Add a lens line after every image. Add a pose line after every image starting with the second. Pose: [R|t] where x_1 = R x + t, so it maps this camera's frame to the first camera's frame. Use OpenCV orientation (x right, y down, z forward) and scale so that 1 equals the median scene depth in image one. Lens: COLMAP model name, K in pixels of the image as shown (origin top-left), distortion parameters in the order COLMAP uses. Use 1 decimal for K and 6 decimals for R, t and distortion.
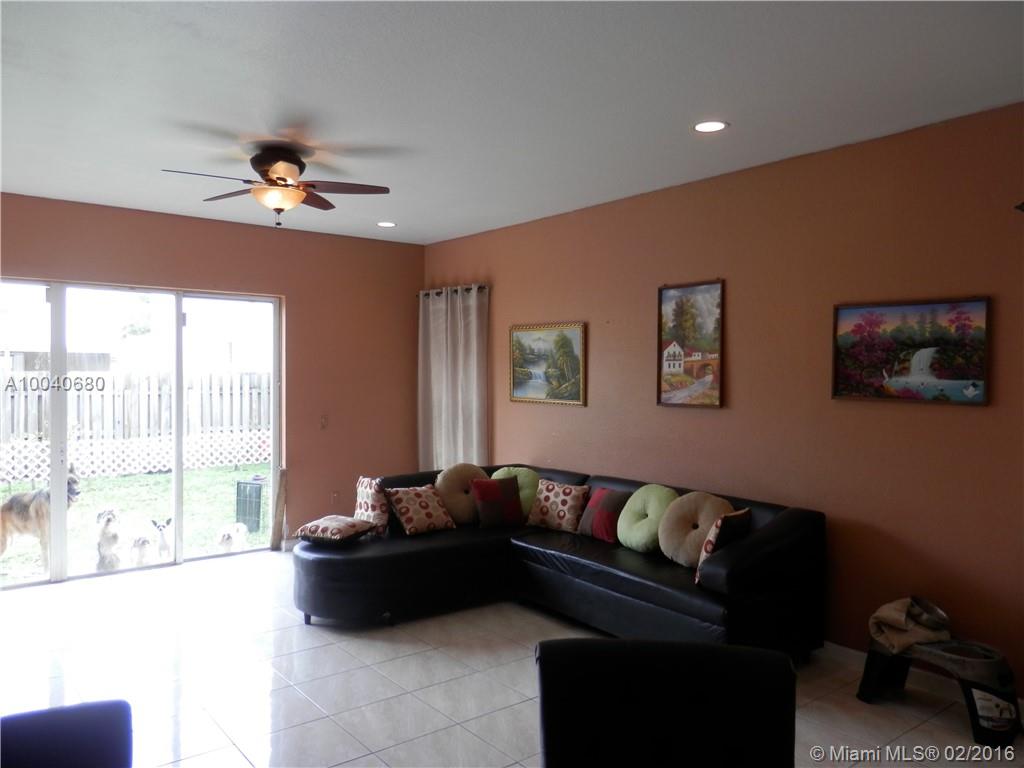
lens RADIAL K [[762.6, 0, 517.8], [0, 762.6, 382.6], [0, 0, 1]] dist [-0.006250, 0.014026]
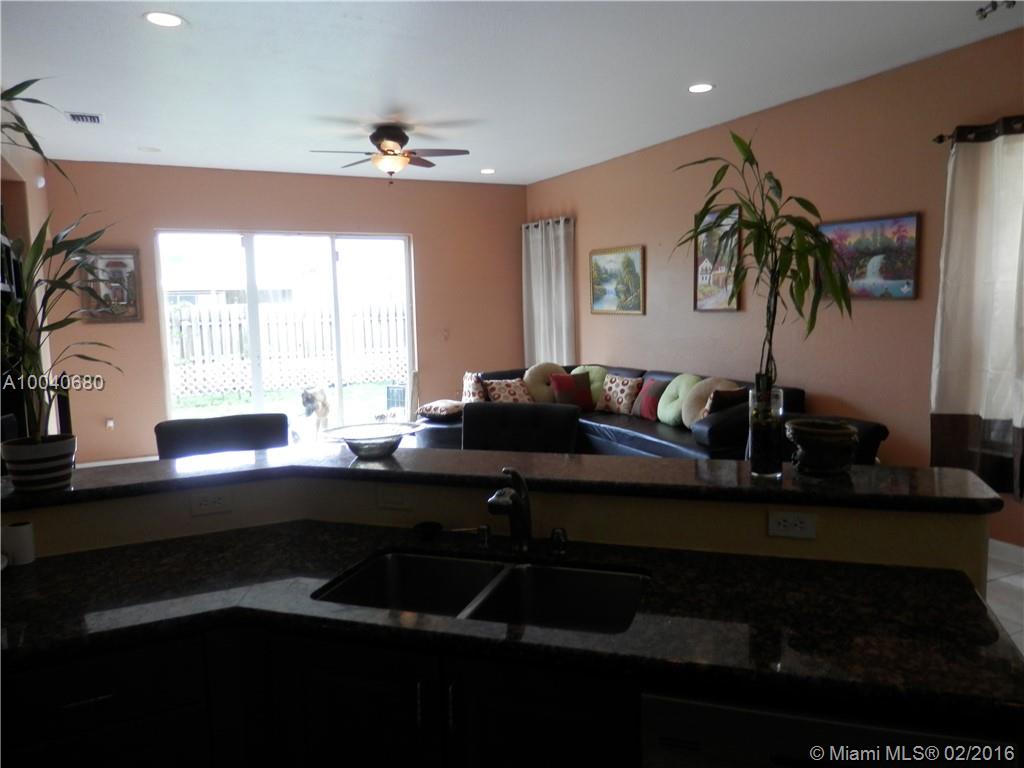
lens RADIAL K [[762.6, 0, 517.8], [0, 762.6, 382.6], [0, 0, 1]] dist [-0.006250, 0.014026]
pose [[0.977940, -0.004597, -0.208834, 0.163077], [0.024053, 0.995586, 0.090718, 0.026141], [0.207495, -0.093740, 0.973734, -0.272403]]
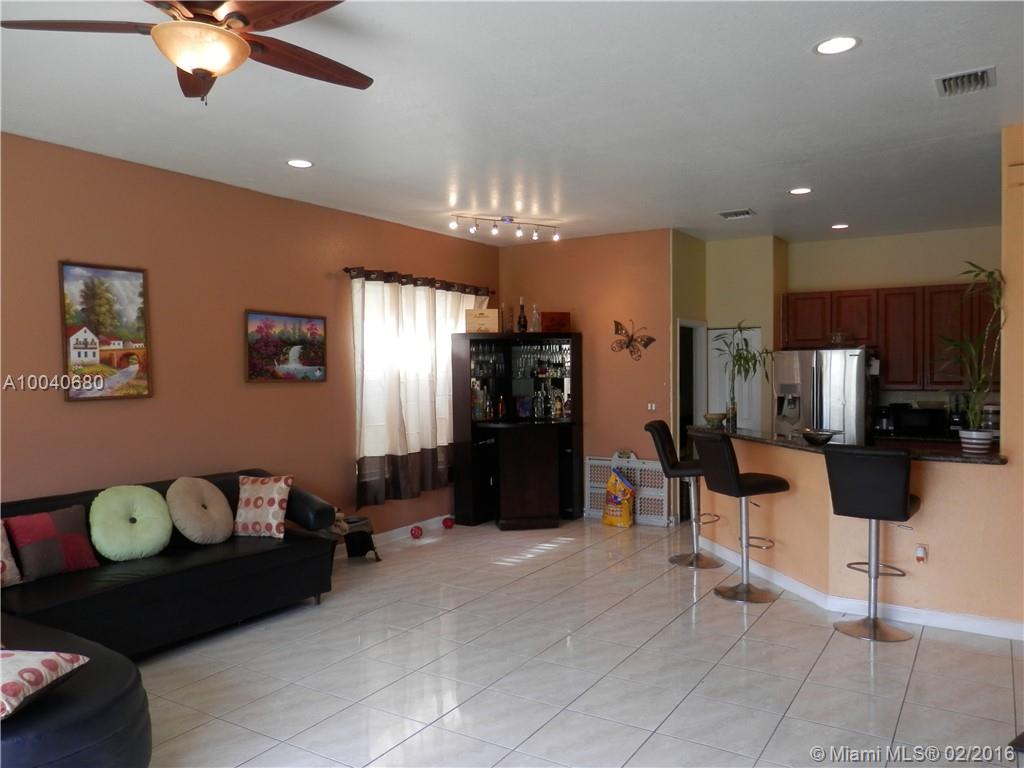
lens RADIAL K [[763.0, 0, 514.4], [0, 763.0, 388.4], [0, 0, 1]] dist [0.003036, 0.011976]
pose [[-0.331769, -0.028407, 0.942933, -0.791698], [0.019970, 0.999111, 0.037126, -0.005880], [-0.943149, 0.031147, -0.330907, 0.820630]]
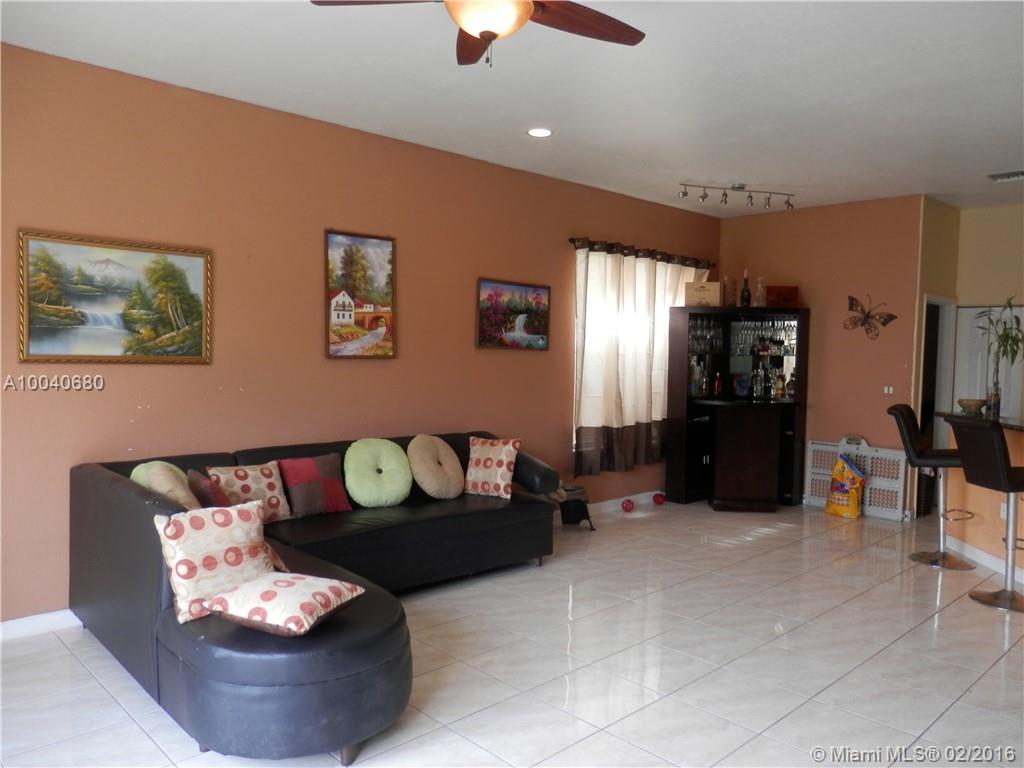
lens RADIAL K [[762.6, 0, 517.8], [0, 762.6, 382.6], [0, 0, 1]] dist [-0.006250, 0.014026]
pose [[-0.097942, -0.055550, 0.993641, -0.770873], [-0.008536, 0.998451, 0.054978, 0.006680], [-0.995156, -0.003097, -0.098264, 0.869855]]
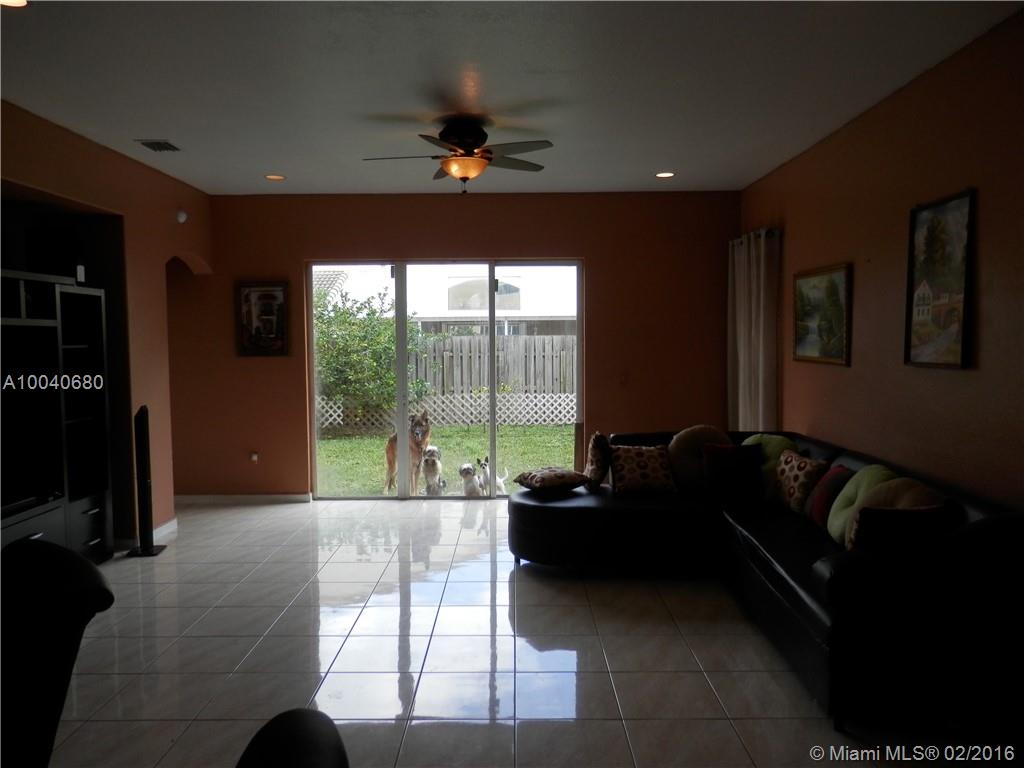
lens RADIAL K [[762.8, 0, 508.1], [0, 762.8, 389.5], [0, 0, 1]] dist [-0.003446, -0.001036]
pose [[0.777873, 0.032922, -0.627559, 0.359173], [0.001319, 0.998539, 0.054020, 0.012956], [0.628421, -0.042848, 0.776693, 0.149858]]
